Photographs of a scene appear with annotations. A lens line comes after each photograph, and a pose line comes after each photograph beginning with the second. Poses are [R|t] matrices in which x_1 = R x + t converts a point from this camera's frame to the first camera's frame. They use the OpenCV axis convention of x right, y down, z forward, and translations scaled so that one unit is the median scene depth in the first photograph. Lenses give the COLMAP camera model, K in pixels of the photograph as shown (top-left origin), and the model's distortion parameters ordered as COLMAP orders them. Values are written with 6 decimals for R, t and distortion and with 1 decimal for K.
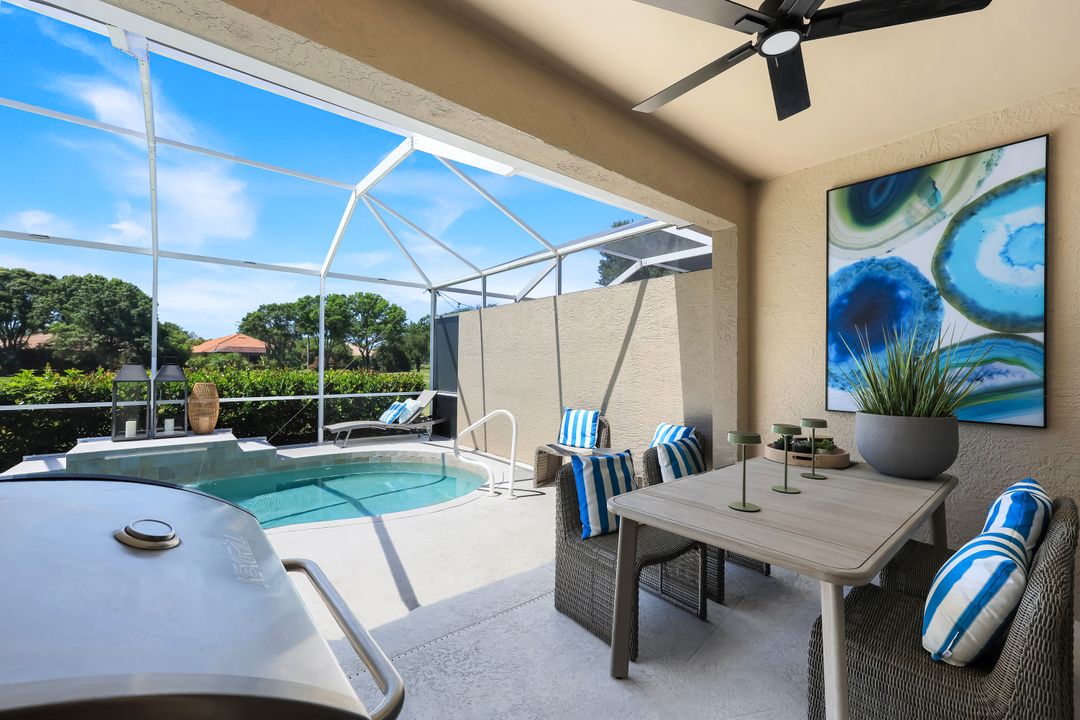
lens RADIAL K [[440.5, 0, 538.5], [0, 440.5, 365.0], [0, 0, 1]] dist [0.000315, -0.000109]
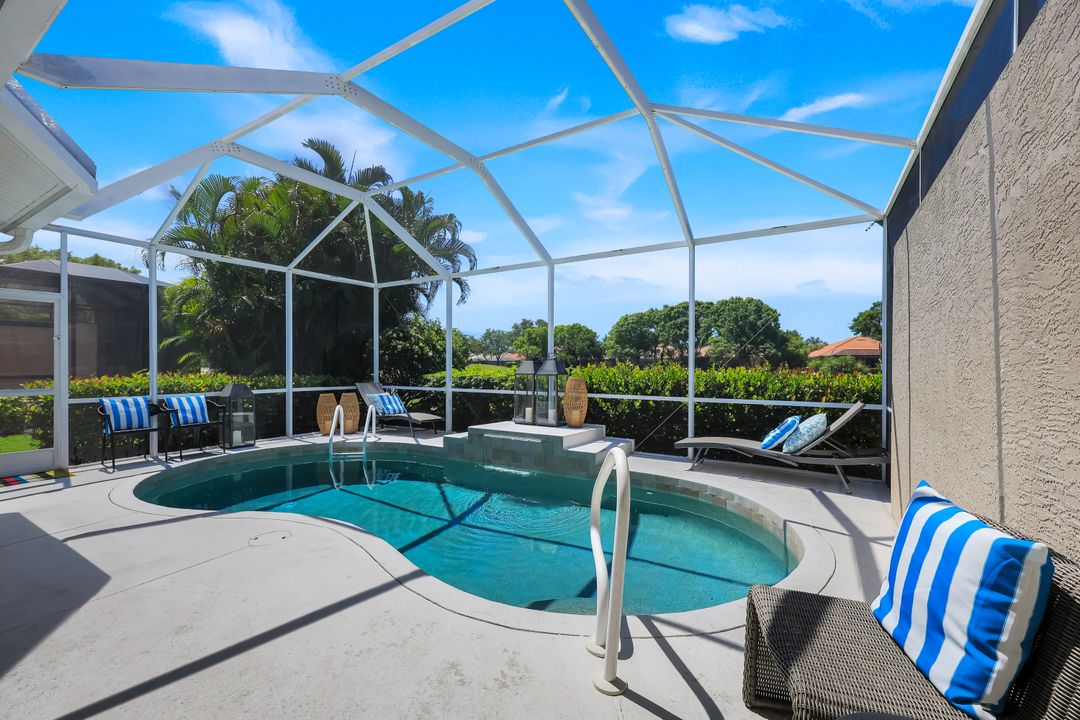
lens RADIAL K [[449.0, 0, 544.5], [0, 449.0, 362.5], [0, 0, 1]] dist [0.002541, 0.000148]
pose [[0.326320, -0.014190, -0.945153, 0.161293], [0.000021, 0.999887, -0.015004, 0.016094], [0.945259, 0.004876, 0.326283, 0.449408]]
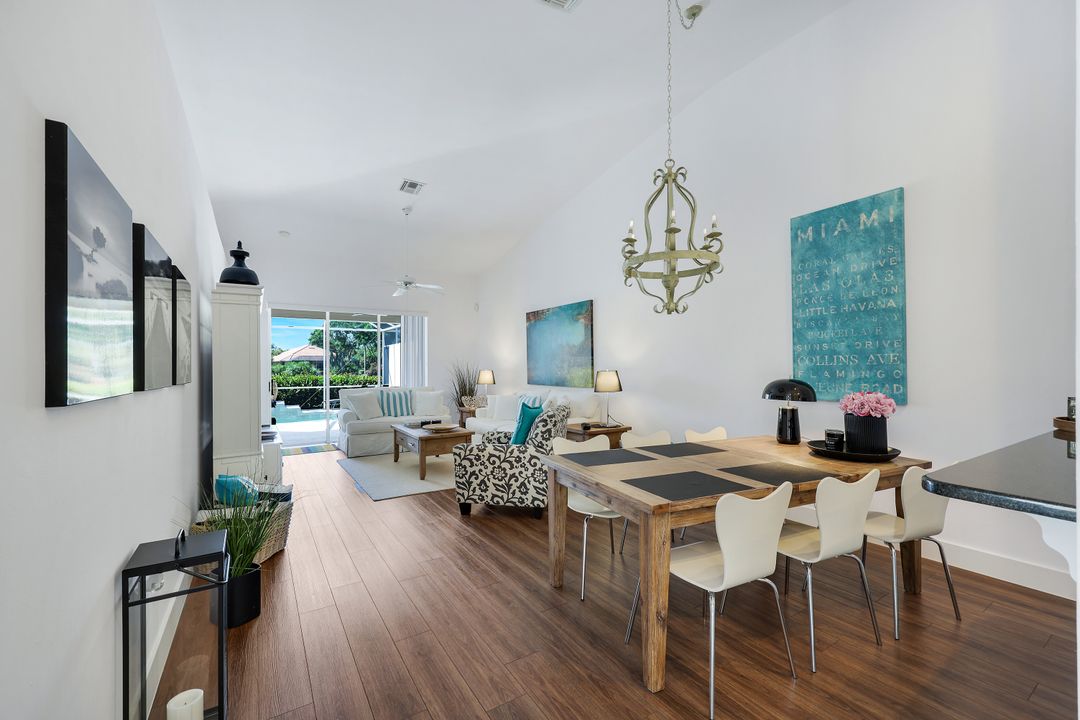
lens RADIAL K [[437.9, 0, 536.4], [0, 437.9, 363.9], [0, 0, 1]] dist [0.001862, 0.000475]
pose [[0.991922, -0.012453, -0.126236, 0.683206], [0.011177, 0.999879, -0.010815, -0.002919], [0.126356, 0.009316, 0.991941, -0.830930]]
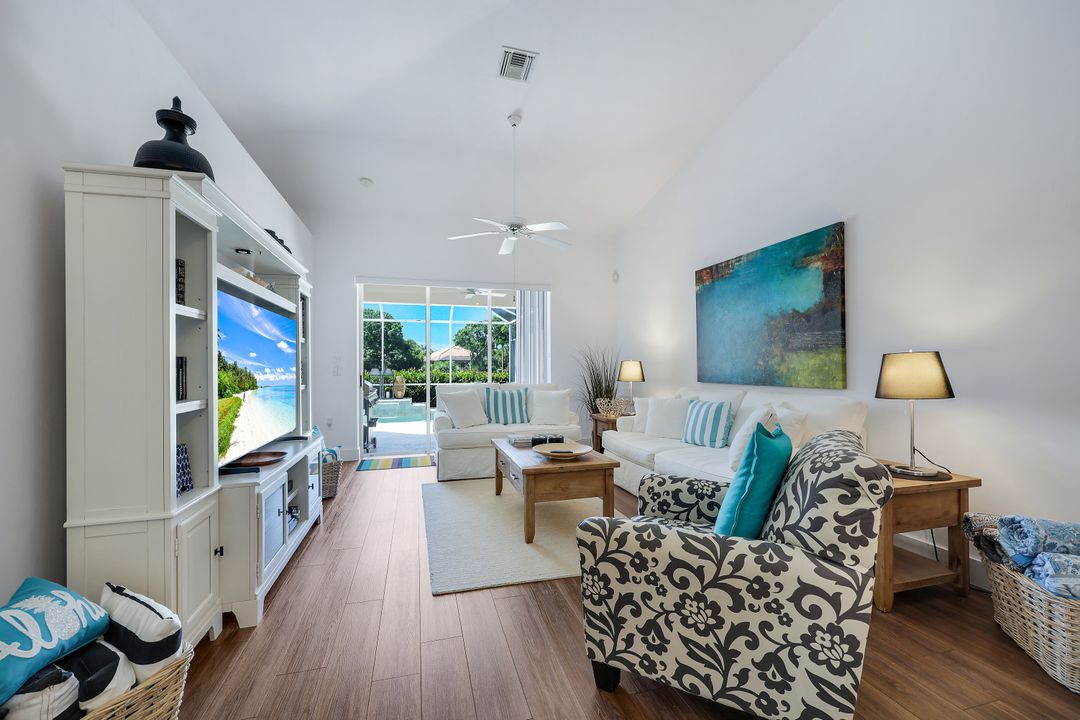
lens RADIAL K [[440.5, 0, 538.5], [0, 440.5, 365.0], [0, 0, 1]] dist [0.000315, -0.000109]
pose [[0.911750, -0.011440, -0.410585, 0.598867], [0.007538, 0.999910, -0.011121, 0.011221], [0.410676, 0.007045, 0.911754, -0.559128]]
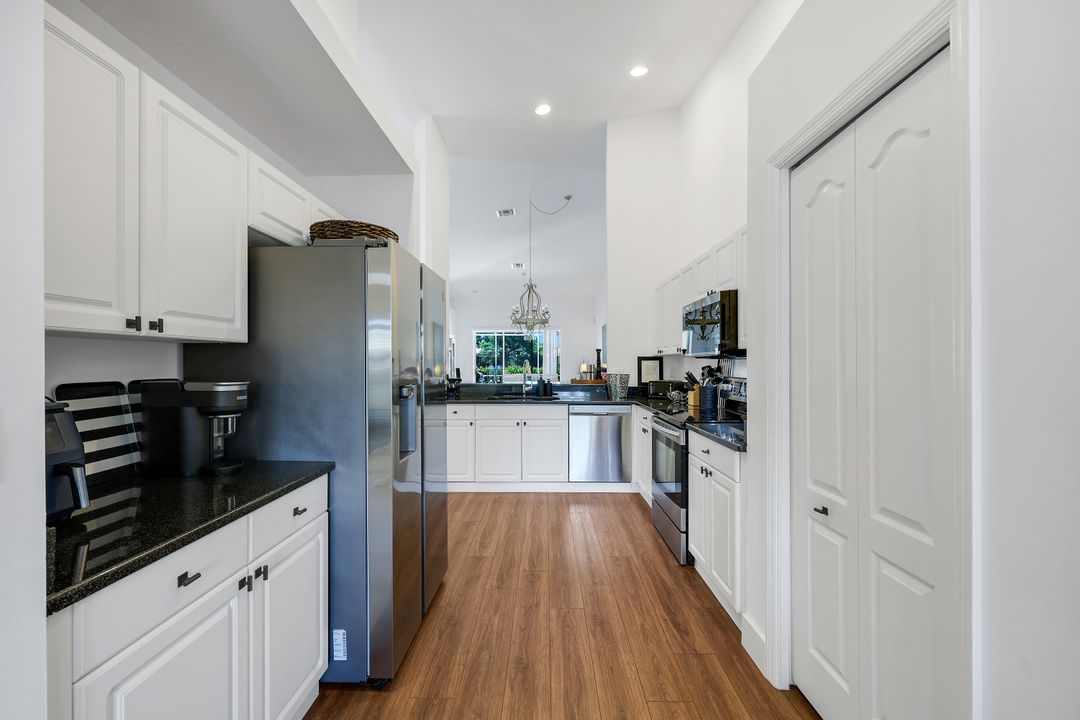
lens RADIAL K [[437.9, 0, 536.4], [0, 437.9, 363.9], [0, 0, 1]] dist [0.001862, 0.000475]
pose [[0.754610, -0.008931, -0.656113, 1.293687], [0.007911, 0.999959, -0.004513, 0.005457], [0.656126, -0.001785, 0.754649, -1.113387]]
